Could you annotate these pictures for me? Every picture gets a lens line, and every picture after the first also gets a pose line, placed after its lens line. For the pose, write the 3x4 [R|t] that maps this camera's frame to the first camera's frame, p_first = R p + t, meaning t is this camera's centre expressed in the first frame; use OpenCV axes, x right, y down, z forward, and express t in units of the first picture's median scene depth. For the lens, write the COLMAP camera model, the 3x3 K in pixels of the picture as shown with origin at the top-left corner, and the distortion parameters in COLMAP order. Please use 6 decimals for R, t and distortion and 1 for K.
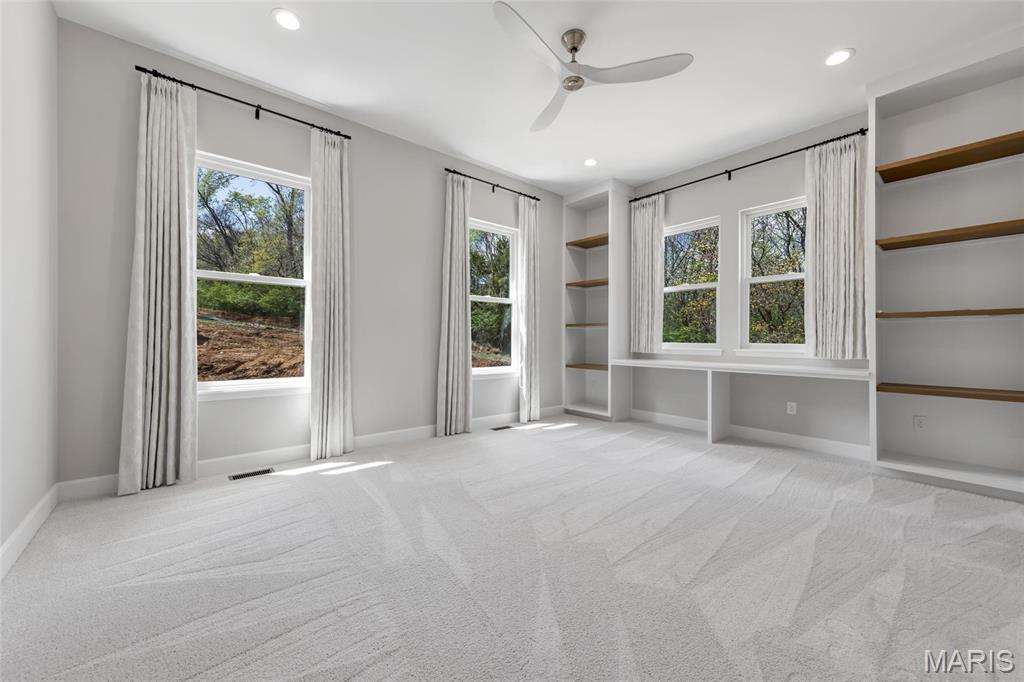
lens RADIAL K [[395.1, 0, 510.7], [0, 395.1, 341.7], [0, 0, 1]] dist [0.008784, -0.000166]
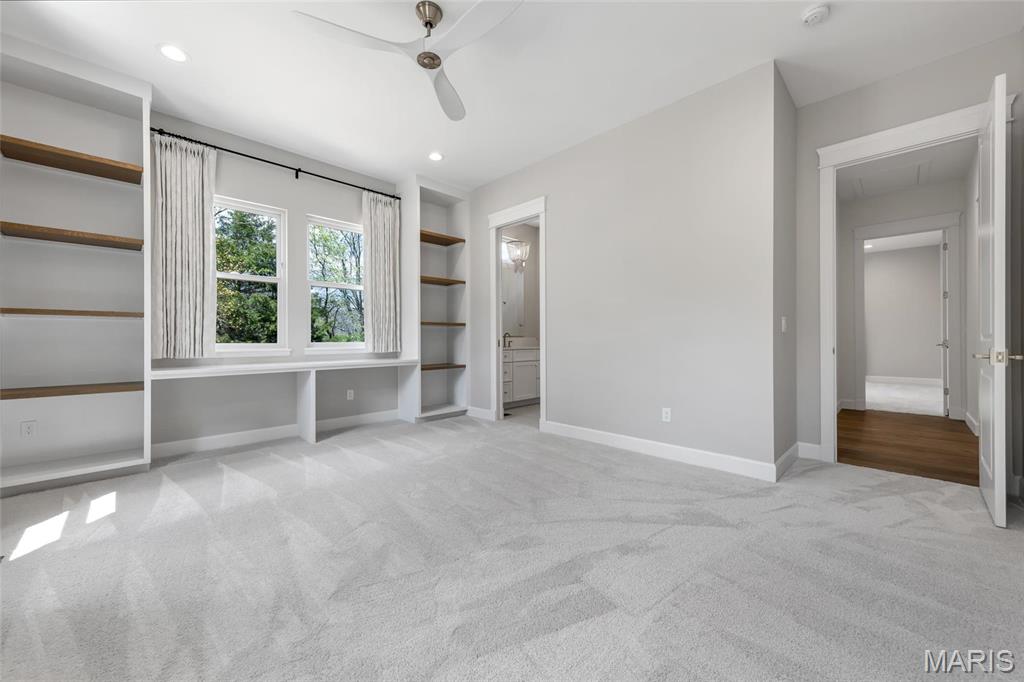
lens RADIAL K [[395.1, 0, 510.7], [0, 395.1, 341.7], [0, 0, 1]] dist [0.008784, -0.000166]
pose [[-0.088266, -0.008551, 0.996060, -0.454151], [0.012548, 0.999874, 0.009696, -0.001150], [-0.996018, 0.013354, -0.088148, 0.512104]]
